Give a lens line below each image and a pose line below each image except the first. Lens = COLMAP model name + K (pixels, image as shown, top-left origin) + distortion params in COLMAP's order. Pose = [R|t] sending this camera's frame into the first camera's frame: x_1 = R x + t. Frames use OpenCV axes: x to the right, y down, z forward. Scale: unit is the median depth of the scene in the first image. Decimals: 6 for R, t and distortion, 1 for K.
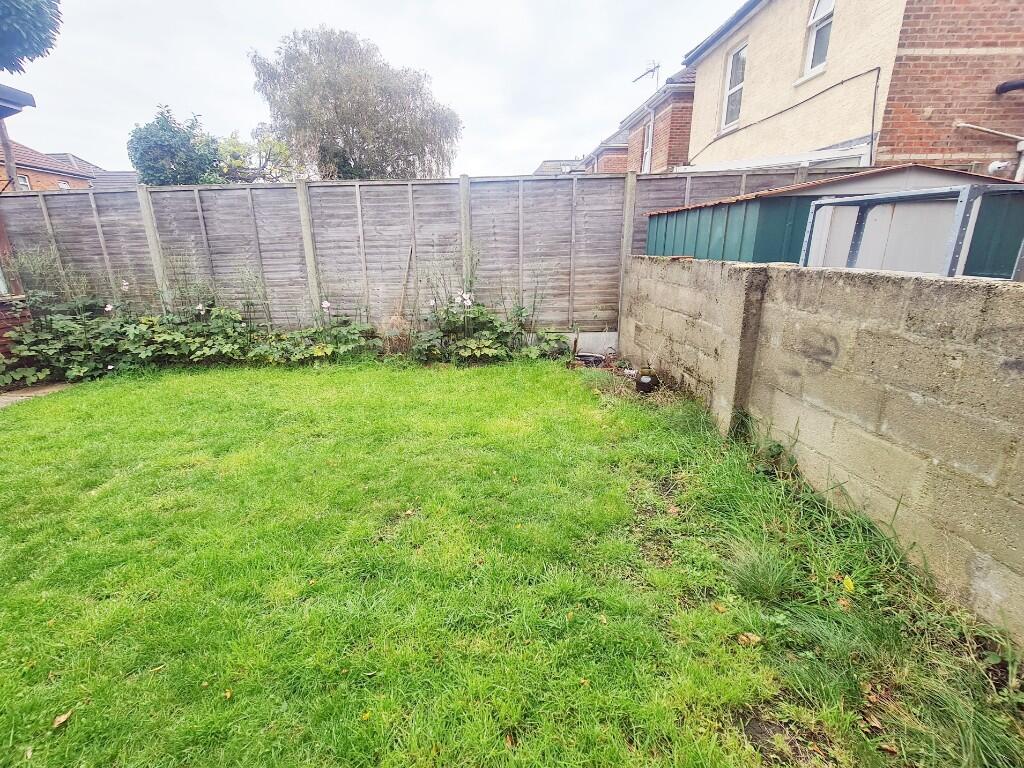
lens RADIAL K [[431.4, 0, 509.3], [0, 431.4, 368.6], [0, 0, 1]] dist [-0.003500, -0.000212]
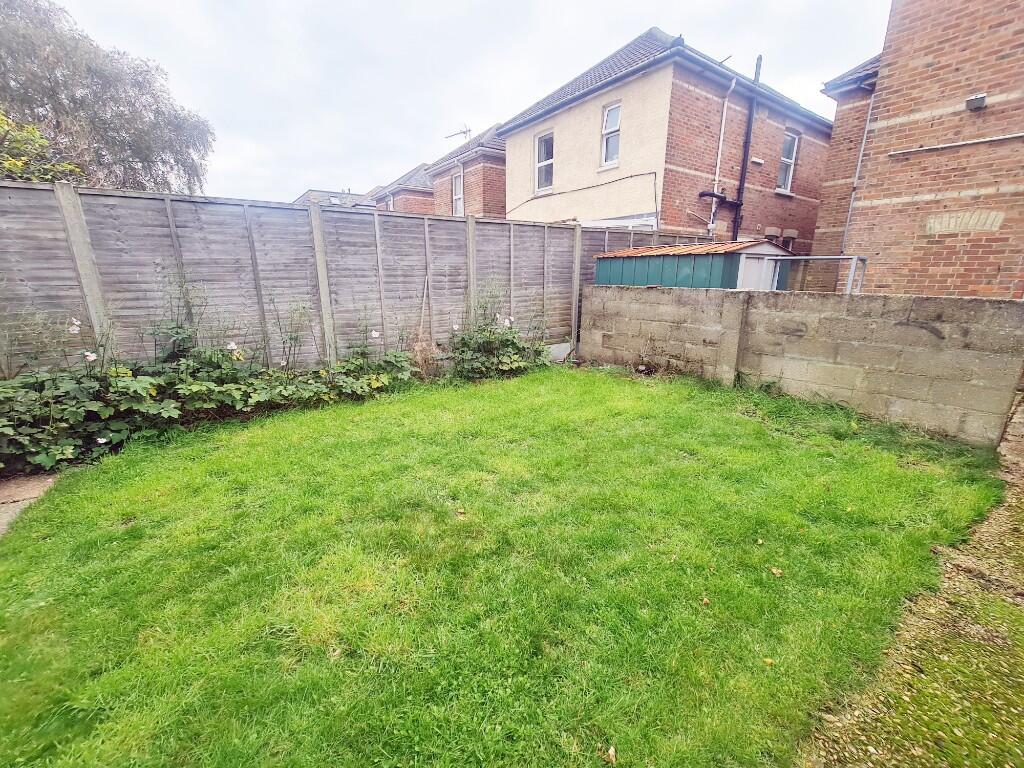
lens RADIAL K [[408.7, 0, 512.0], [0, 408.7, 384.0], [0, 0, 1]] dist [-0.000534, 0.000131]
pose [[0.819880, -0.131358, 0.557263, -0.657225], [0.144344, 0.989308, 0.020831, -0.010606], [-0.554041, 0.063359, 0.830075, 0.062560]]
